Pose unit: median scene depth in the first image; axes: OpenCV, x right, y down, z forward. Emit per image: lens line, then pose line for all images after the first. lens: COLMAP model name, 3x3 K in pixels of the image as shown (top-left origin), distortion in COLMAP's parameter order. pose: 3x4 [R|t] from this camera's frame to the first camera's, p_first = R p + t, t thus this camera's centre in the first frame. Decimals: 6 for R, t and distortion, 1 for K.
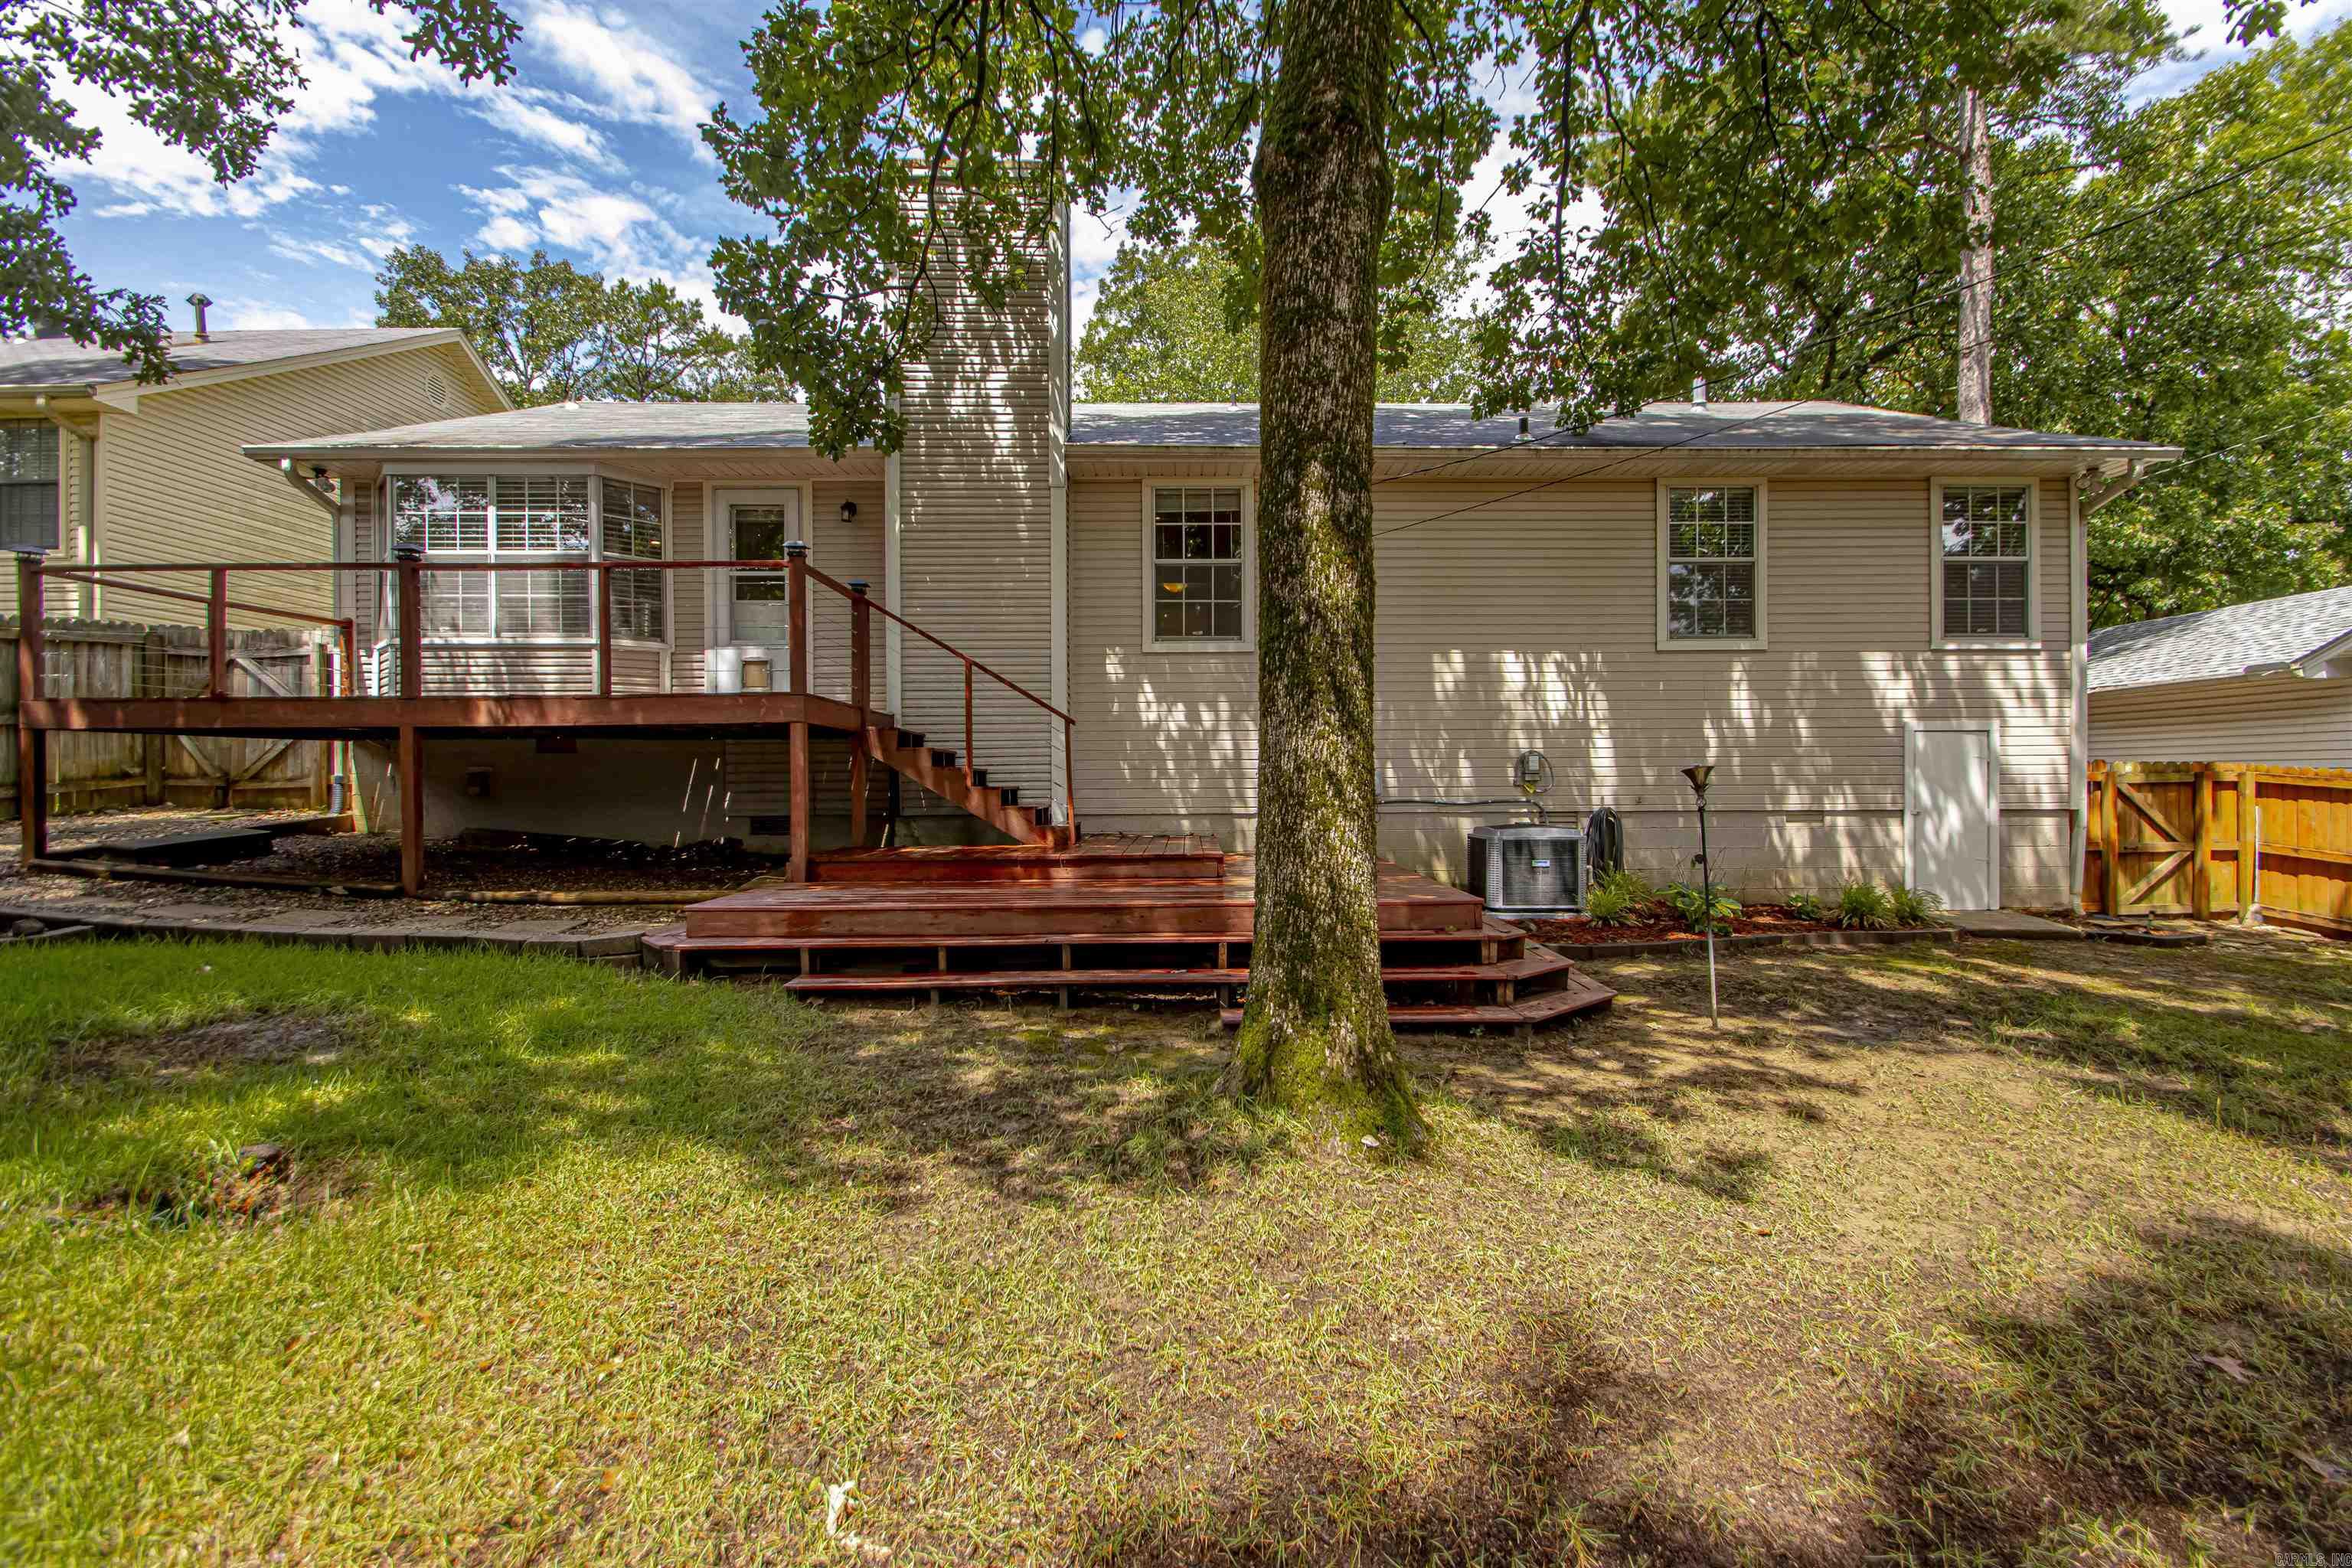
lens RADIAL K [[1096.0, 0, 1194.7], [0, 1096.0, 791.2], [0, 0, 1]] dist [-0.010987, -0.000064]
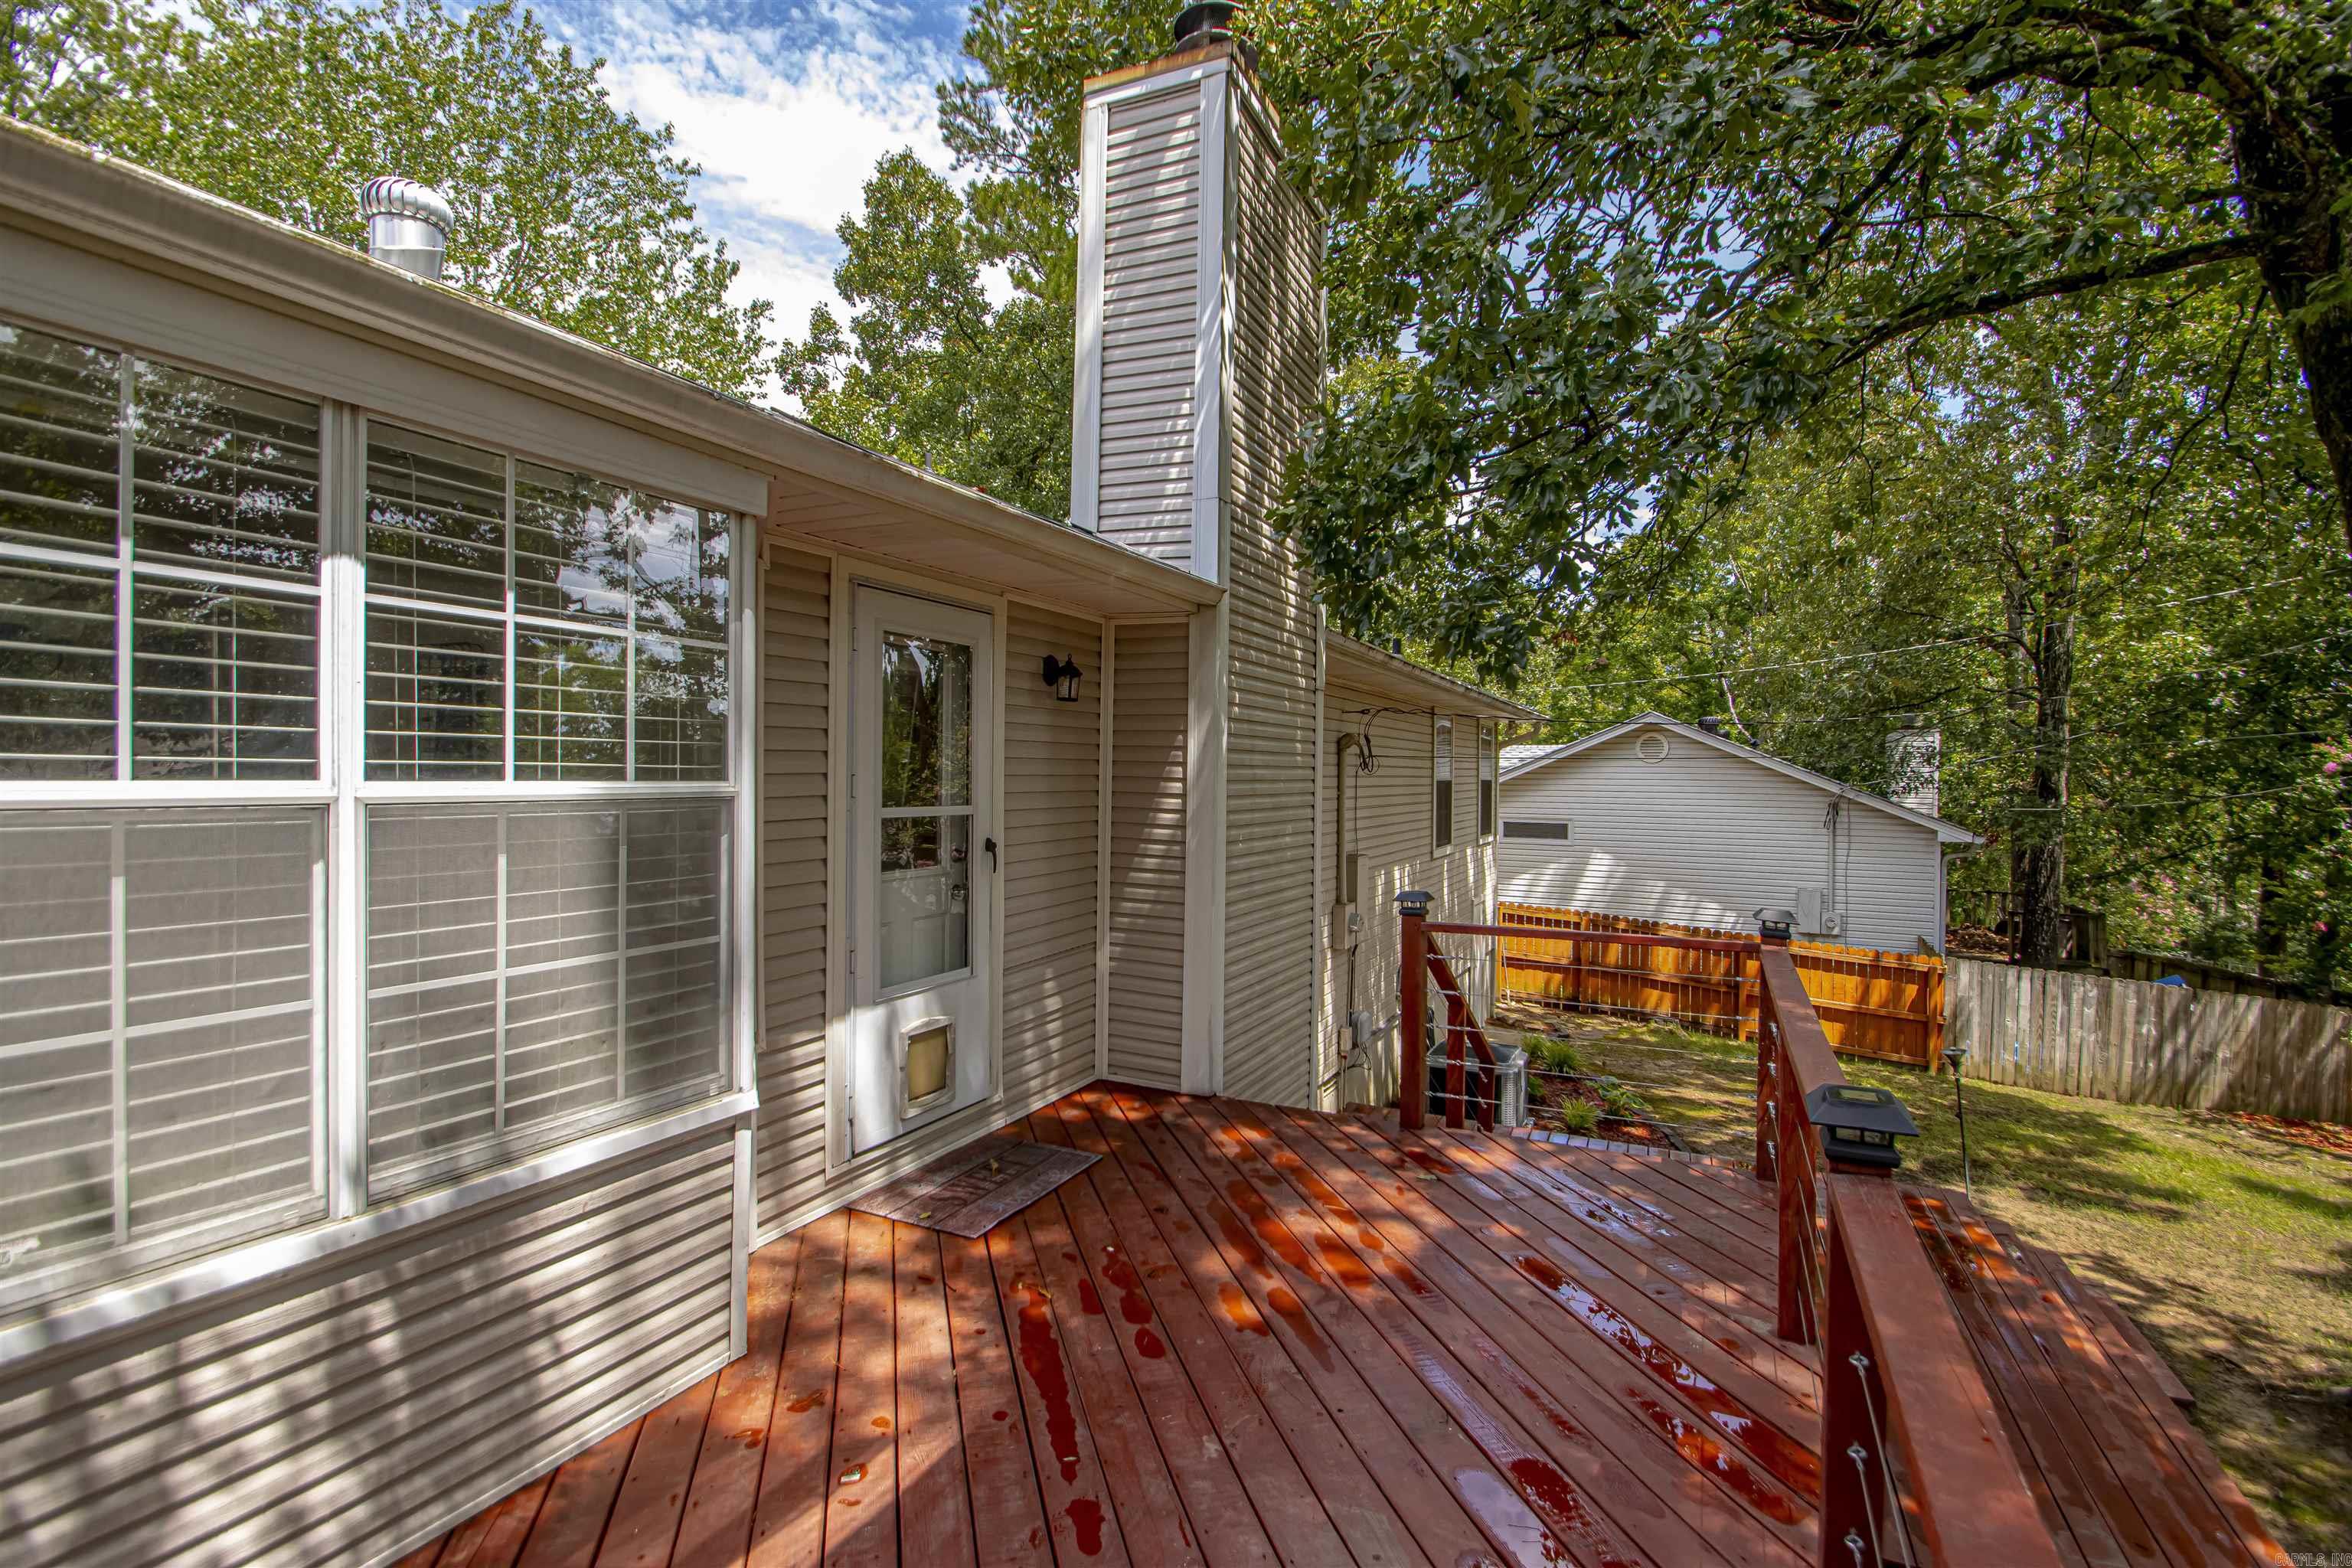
lens RADIAL K [[1092.8, 0, 1196.3], [0, 1092.8, 784.9], [0, 0, 1]] dist [0.022327, -0.021020]
pose [[0.437598, -0.001068, 0.899170, -0.753194], [-0.001436, 0.999997, 0.001887, -0.219235], [-0.899170, -0.002116, 0.437595, 0.766530]]
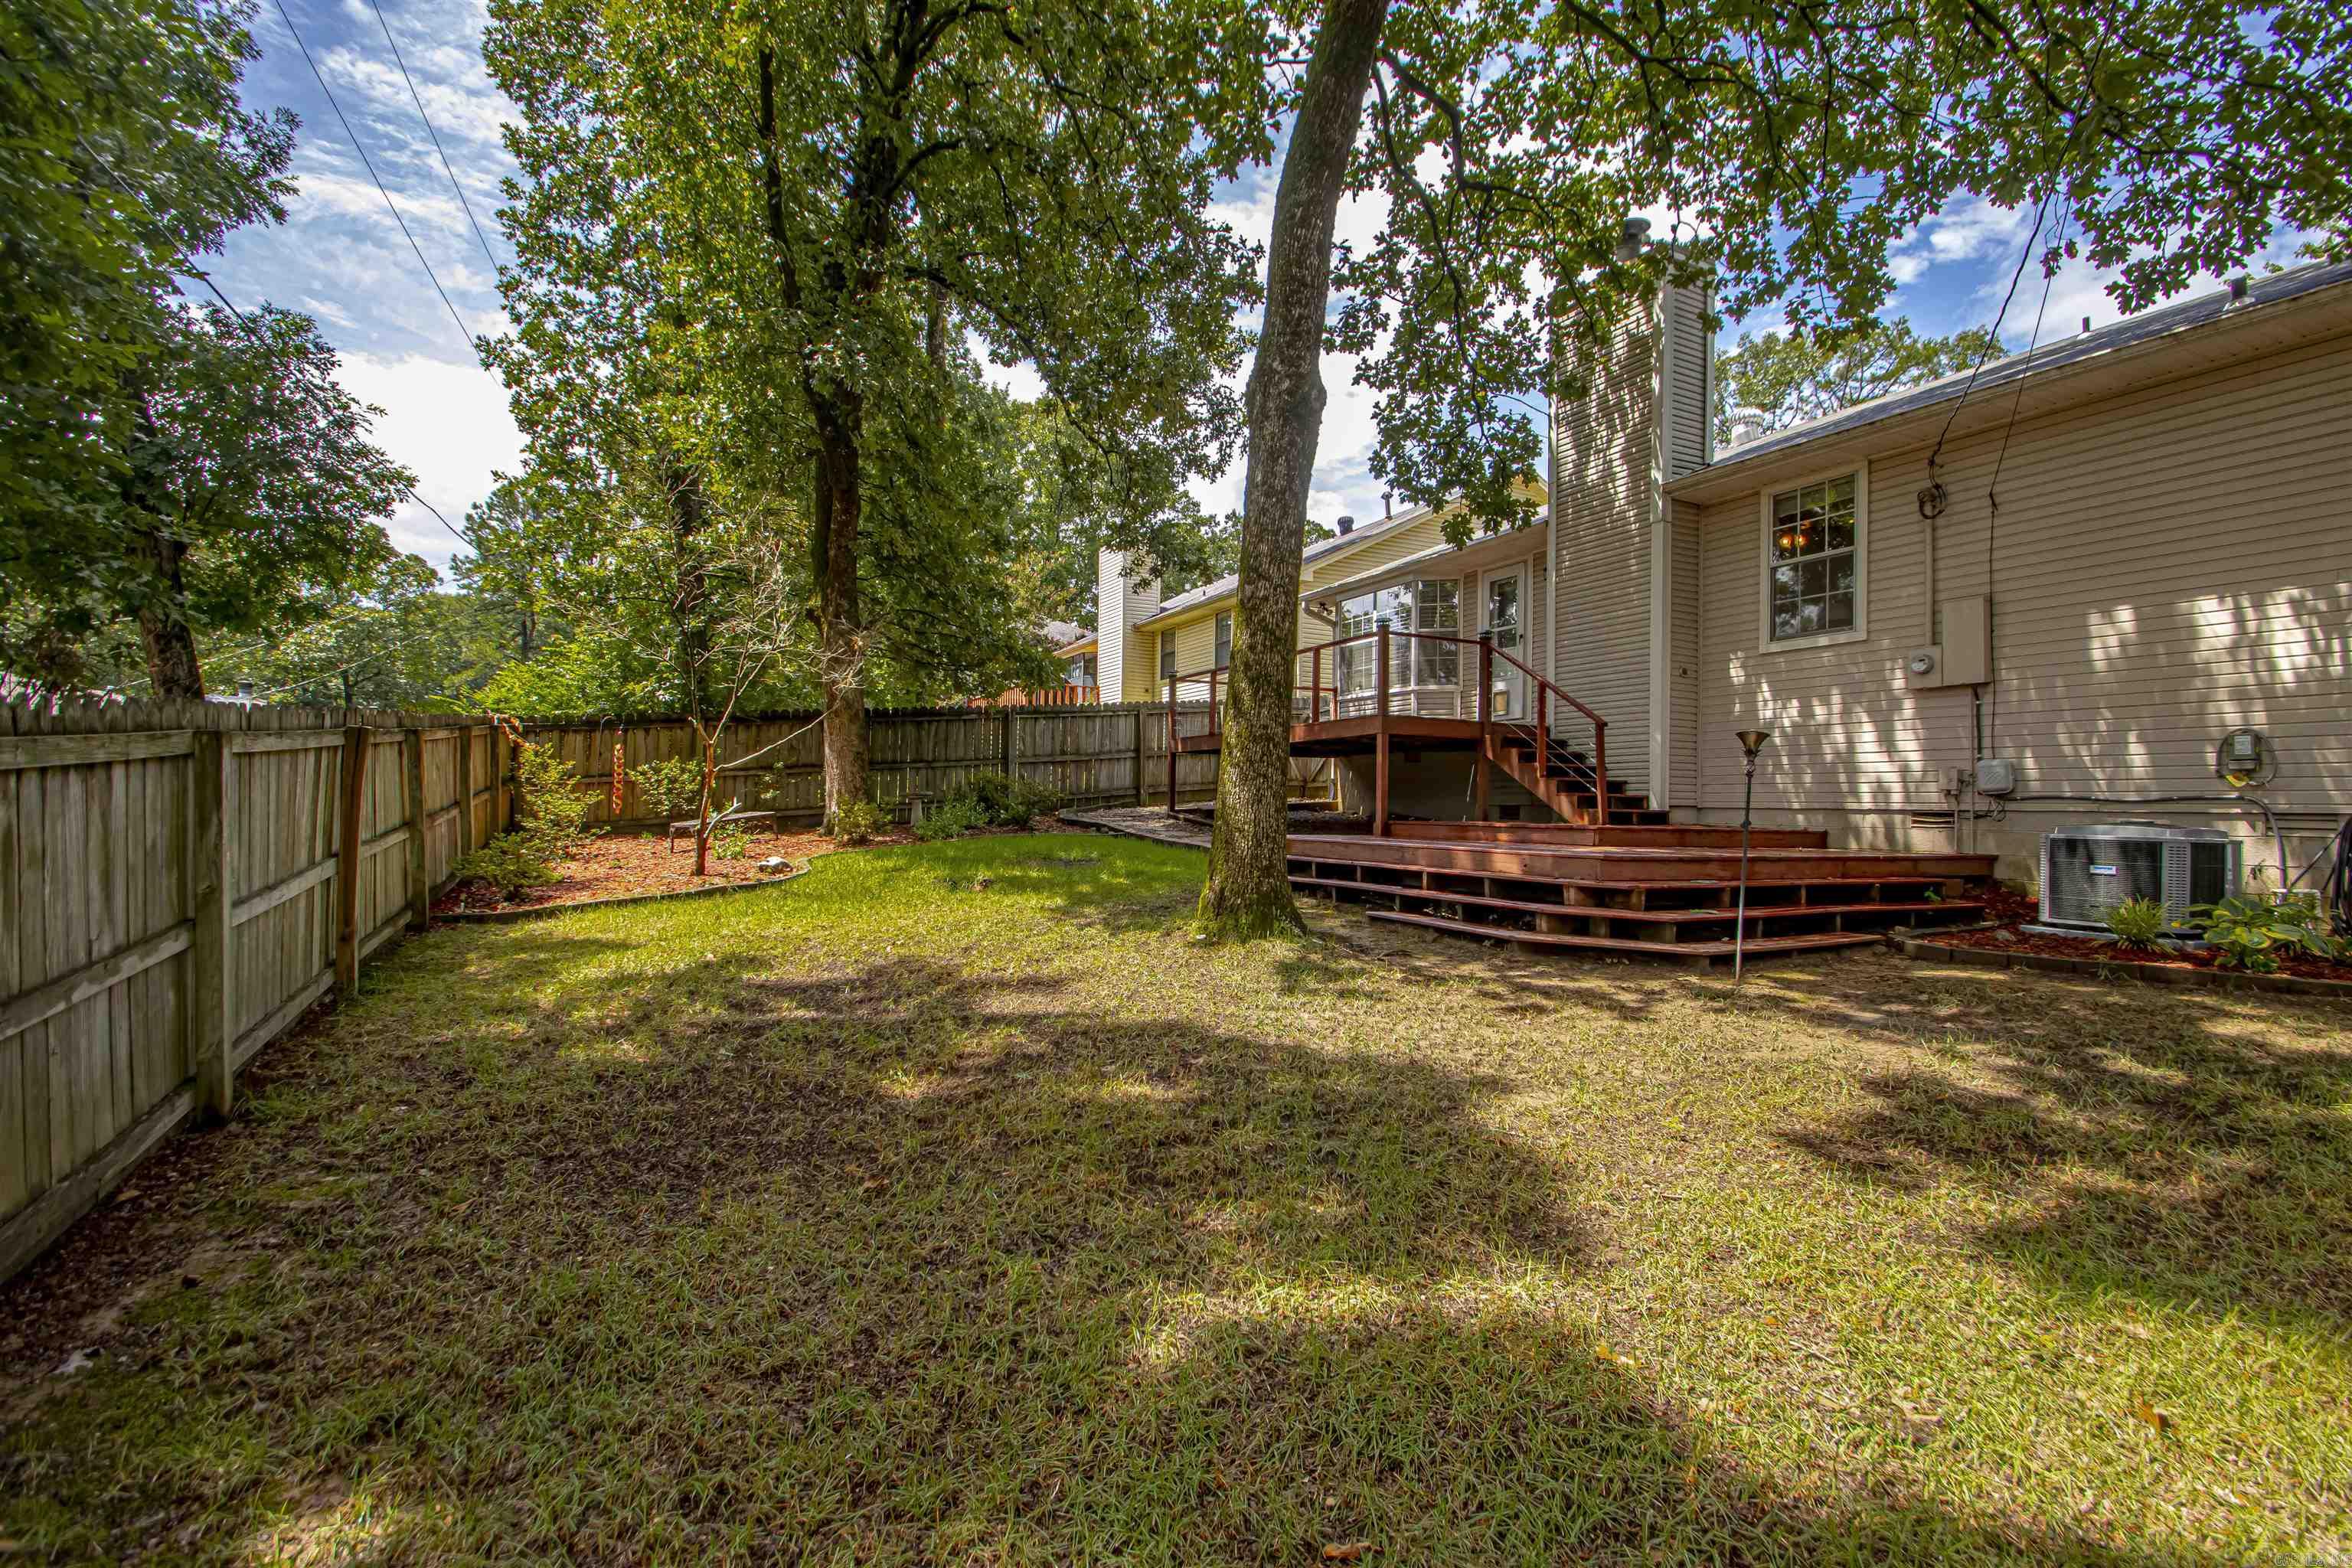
lens RADIAL K [[1093.1, 0, 1195.0], [0, 1093.1, 779.6], [0, 0, 1]] dist [0.022479, -0.020804]
pose [[0.431265, -0.009633, -0.902174, 0.702104], [-0.028705, 0.999290, -0.024391, 0.036785], [0.901768, 0.036416, 0.430683, 0.067555]]
